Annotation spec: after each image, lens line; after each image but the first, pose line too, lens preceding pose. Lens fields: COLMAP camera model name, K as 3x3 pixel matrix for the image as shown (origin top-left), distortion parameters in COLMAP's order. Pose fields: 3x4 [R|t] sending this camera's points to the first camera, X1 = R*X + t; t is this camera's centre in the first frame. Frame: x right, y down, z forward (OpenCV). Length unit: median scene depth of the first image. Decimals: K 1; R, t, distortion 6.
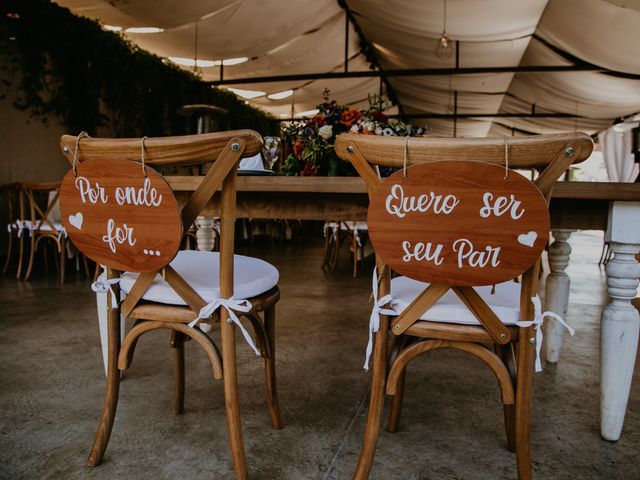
lens RADIAL K [[496.7, 0, 320.0], [0, 496.7, 240.0], [0, 0, 1]] dist [-0.118673, 0.069808]
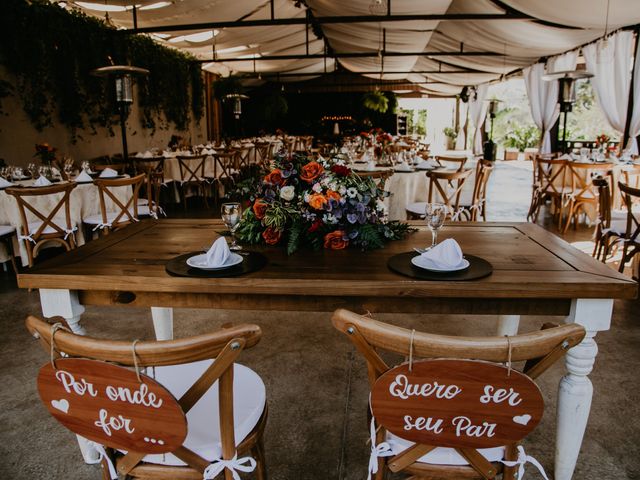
lens RADIAL K [[496.7, 0, 320.0], [0, 496.7, 240.0], [0, 0, 1]] dist [-0.118673, 0.069808]
pose [[0.987192, -0.069670, 0.143523, -0.129255], [0.044258, 0.983893, 0.173190, -0.536787], [-0.153278, -0.164620, 0.974375, 0.078755]]
